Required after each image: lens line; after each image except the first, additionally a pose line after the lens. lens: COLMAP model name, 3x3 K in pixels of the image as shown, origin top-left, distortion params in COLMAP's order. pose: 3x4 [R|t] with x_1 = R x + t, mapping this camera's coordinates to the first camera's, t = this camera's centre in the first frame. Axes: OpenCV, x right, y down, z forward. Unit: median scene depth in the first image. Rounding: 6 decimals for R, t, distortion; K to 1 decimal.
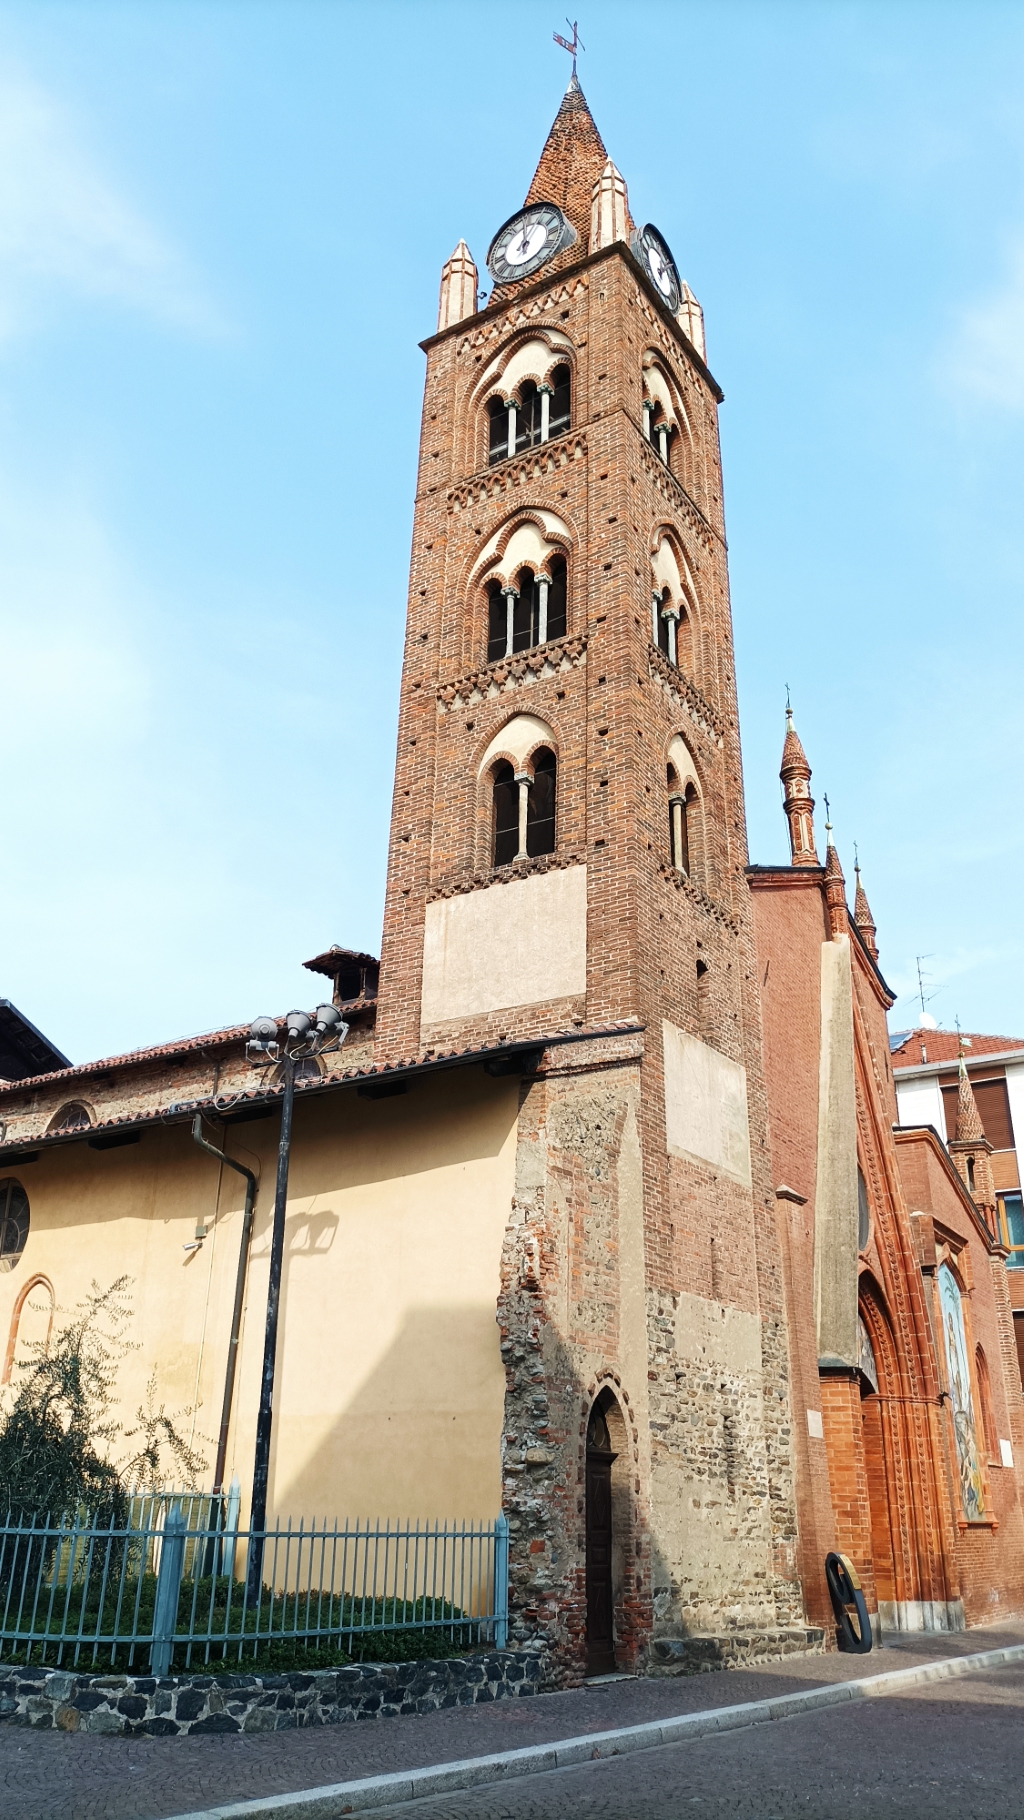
lens RADIAL K [[1372.6, 0, 546.5], [0, 1372.6, 903.3], [0, 0, 1]] dist [0.025273, -0.004162]
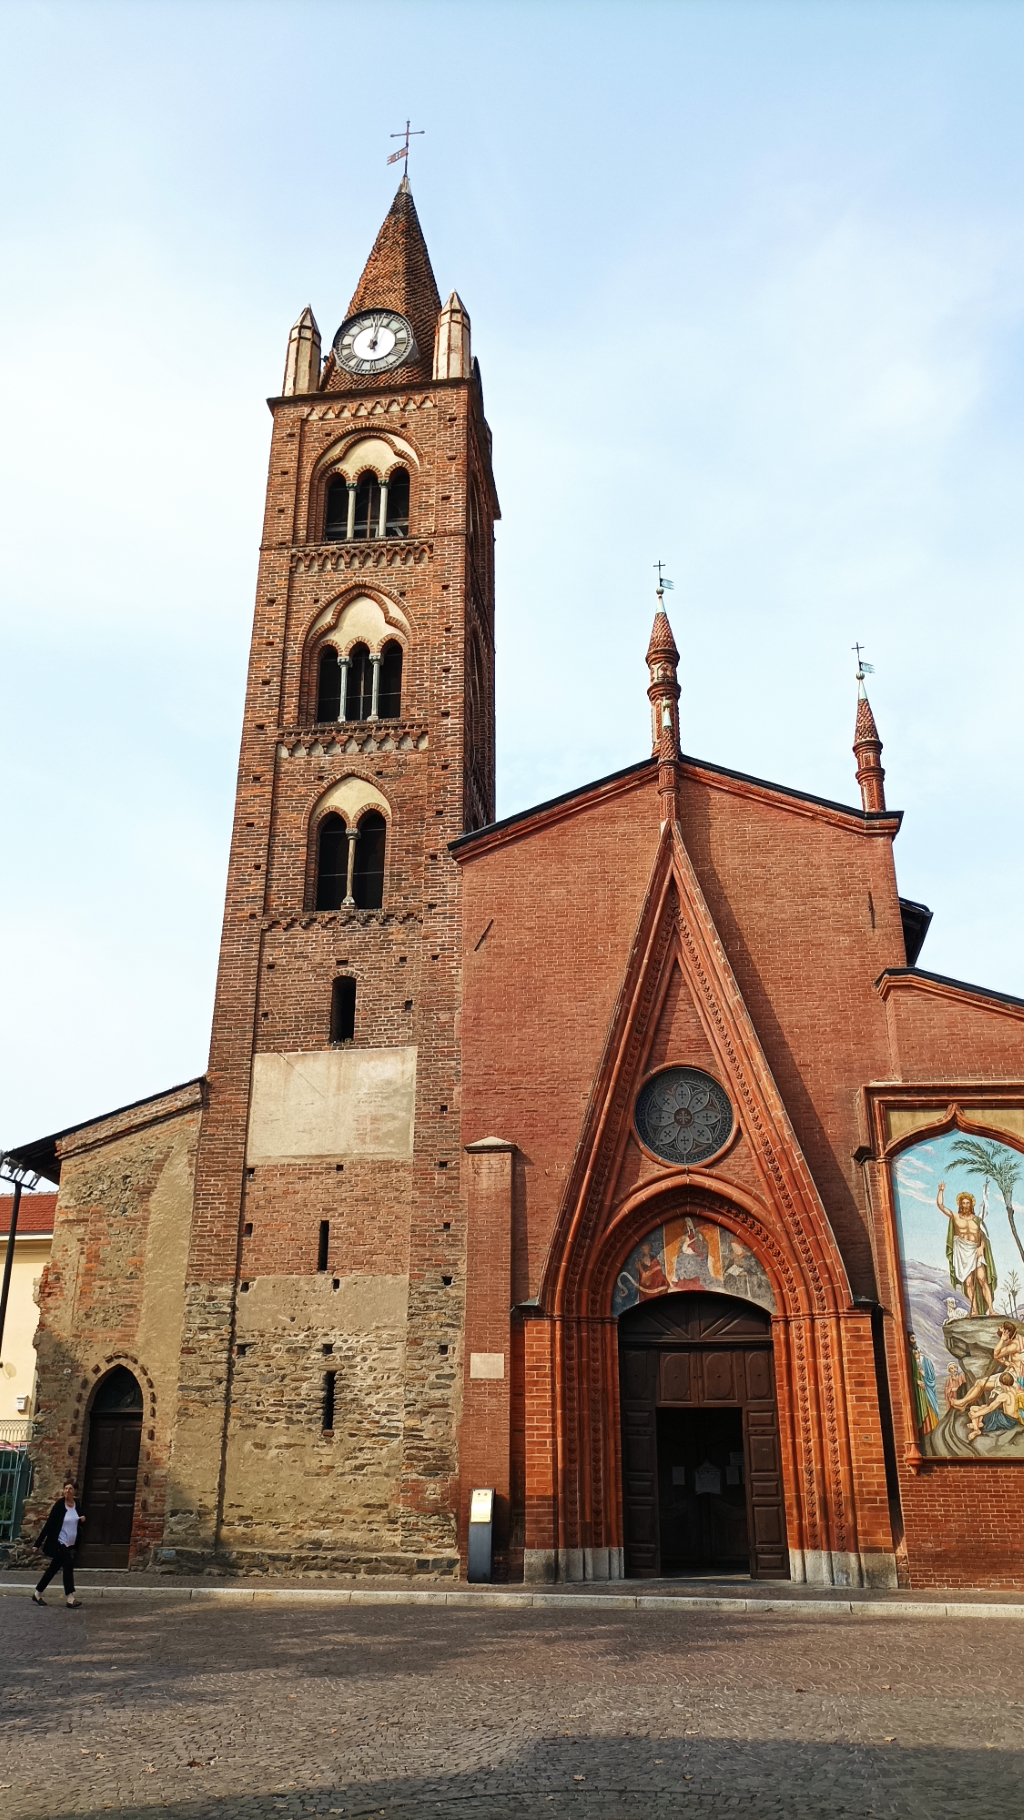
lens RADIAL K [[1341.2, 0, 512.0], [0, 1341.2, 910.0], [0, 0, 1]] dist [0.047288, -0.056181]
pose [[0.393121, -0.345248, -0.852209, 1.315281], [0.376461, 0.906023, -0.193390, 0.301413], [0.838888, -0.244798, 0.486149, 0.678525]]
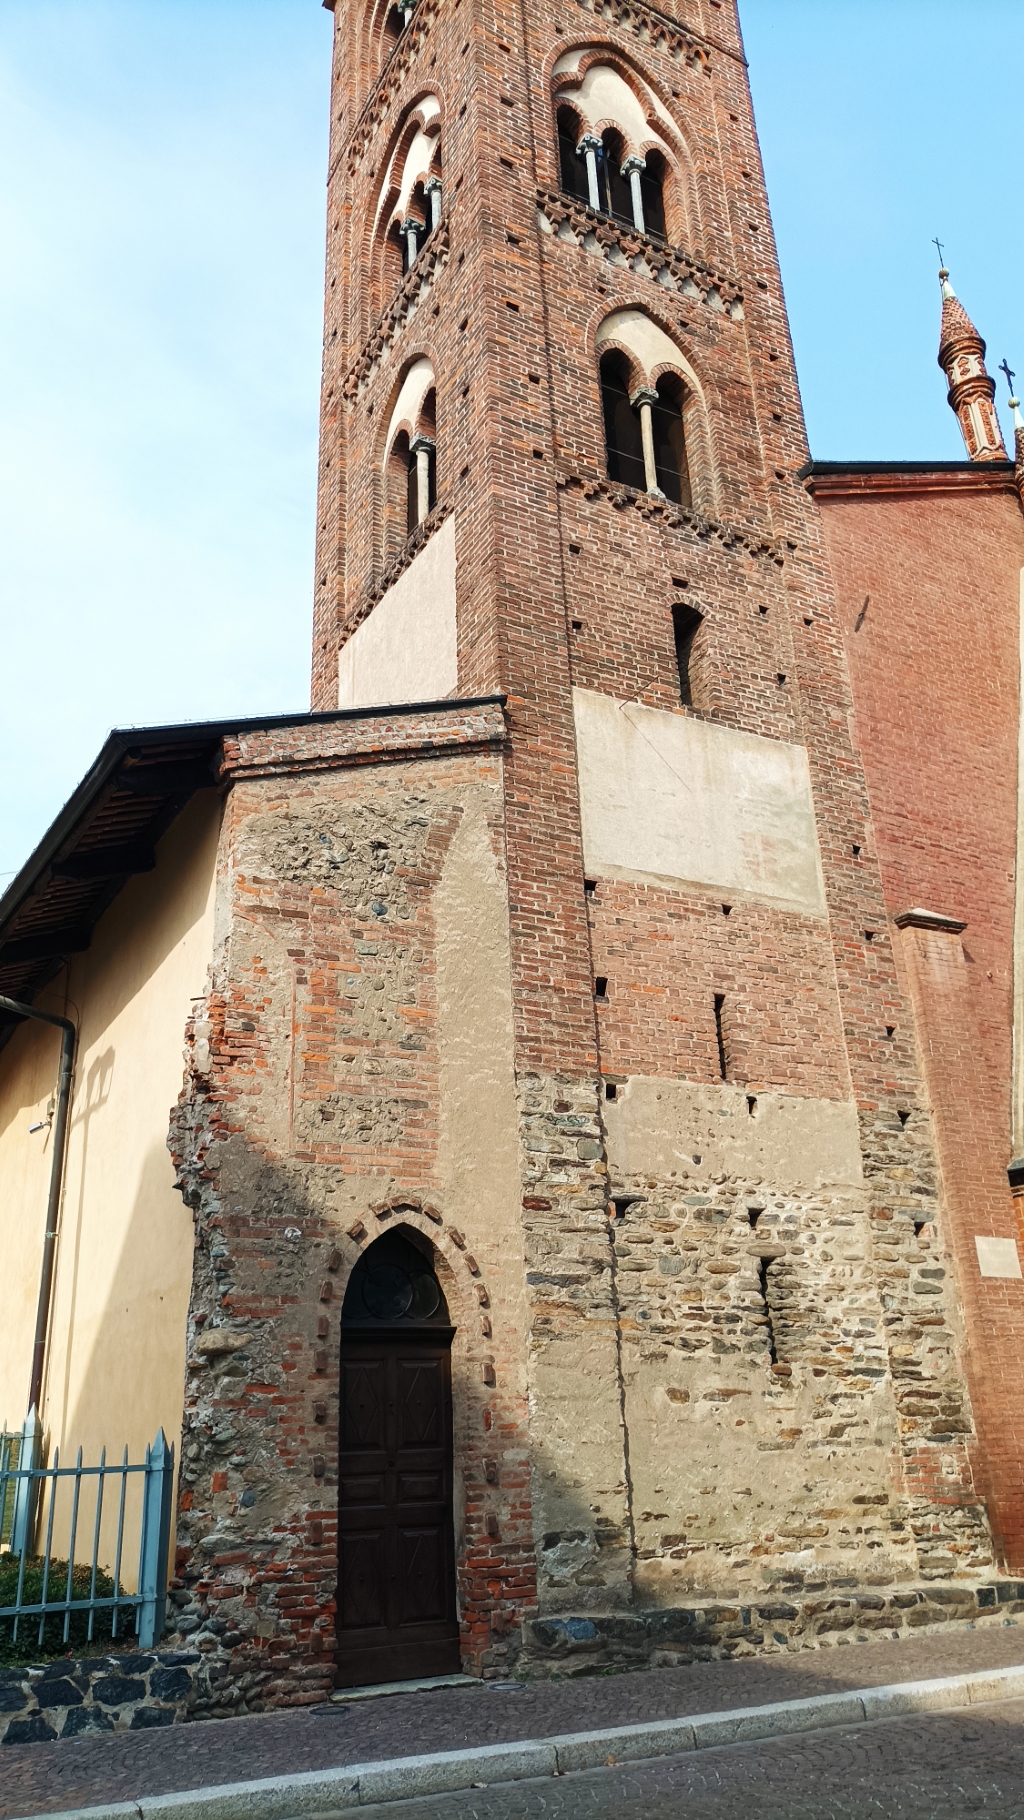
lens RADIAL K [[1341.2, 0, 512.0], [0, 1341.2, 910.0], [0, 0, 1]] dist [0.047288, -0.056181]
pose [[0.876165, -0.216180, -0.430816, 0.333556], [0.237833, 0.971299, -0.003702, 0.194516], [0.419251, -0.099219, 0.902432, 0.413916]]
